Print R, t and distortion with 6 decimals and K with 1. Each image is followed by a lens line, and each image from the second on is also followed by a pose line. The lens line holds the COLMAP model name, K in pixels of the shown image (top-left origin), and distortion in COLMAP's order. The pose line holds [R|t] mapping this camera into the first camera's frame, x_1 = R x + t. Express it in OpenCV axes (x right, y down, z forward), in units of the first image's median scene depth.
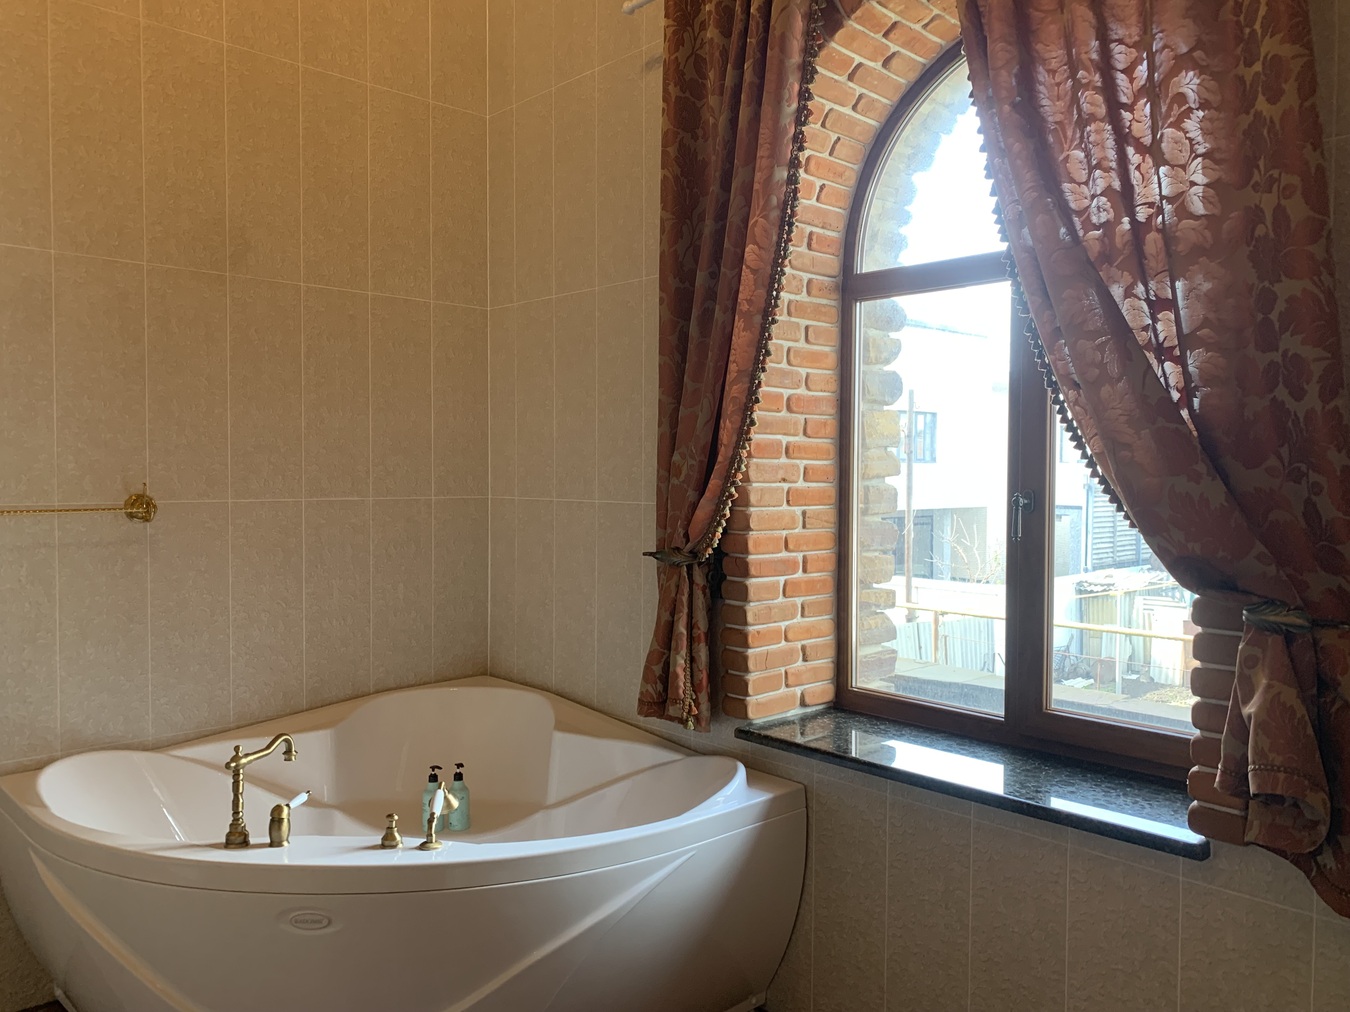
lens RADIAL K [[1029.7, 0, 680.9], [0, 1029.7, 503.8], [0, 0, 1]] dist [0.024990, -0.023677]
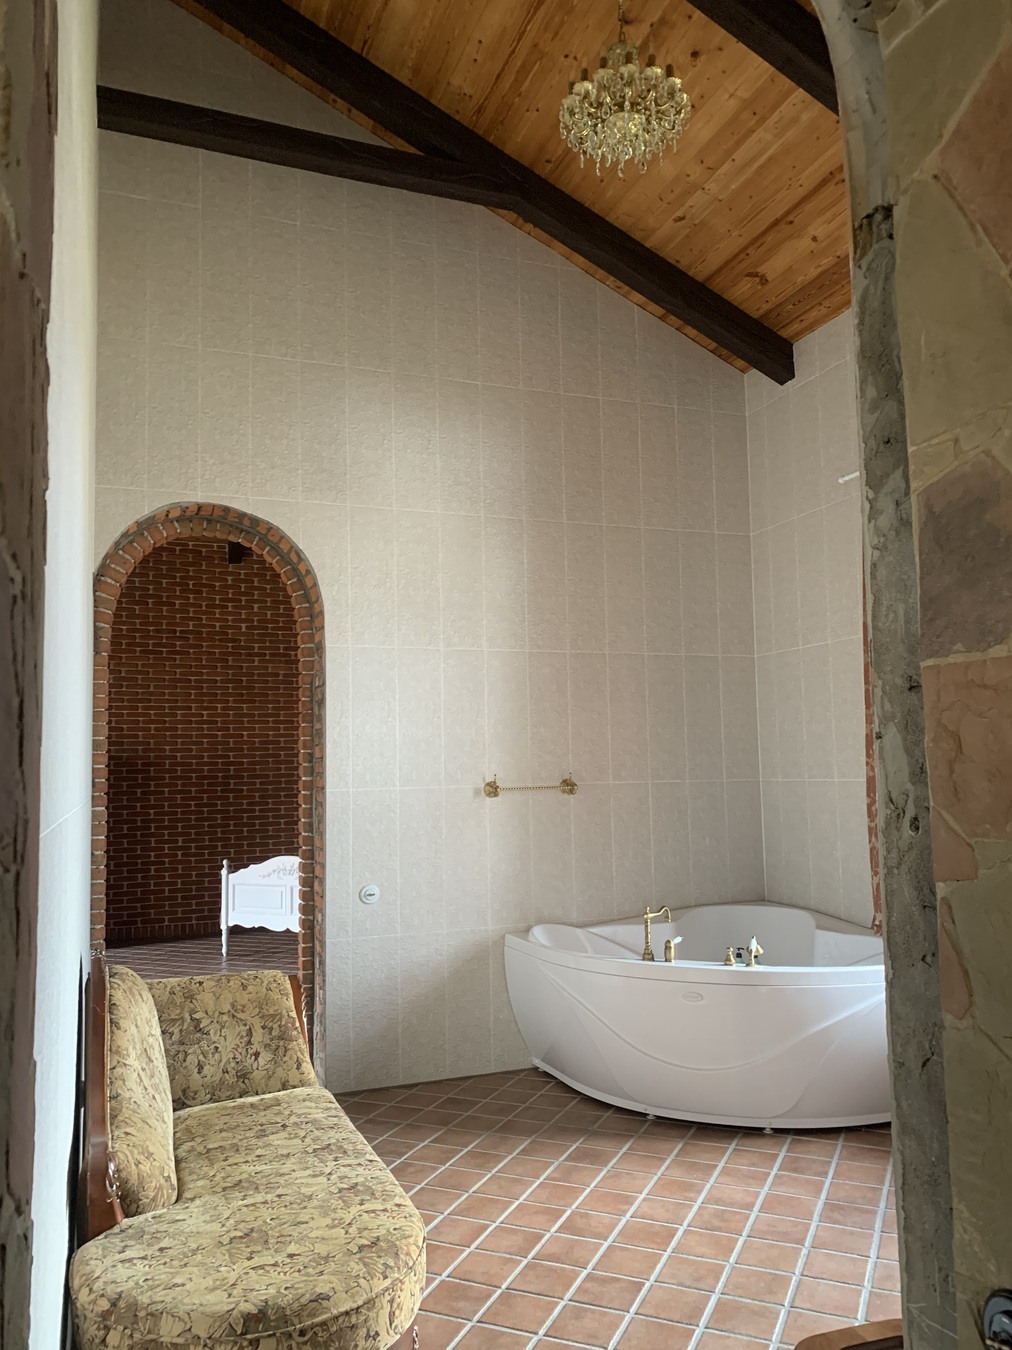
lens RADIAL K [[1012.6, 0, 506.0], [0, 1012.6, 675.0], [0, 0, 1]] dist [0.074120, -0.148128]
pose [[0.922167, -0.061995, -0.381792, 0.059339], [0.013836, 0.991727, -0.127616, 0.033249], [0.386545, 0.112401, 0.915396, -0.657003]]
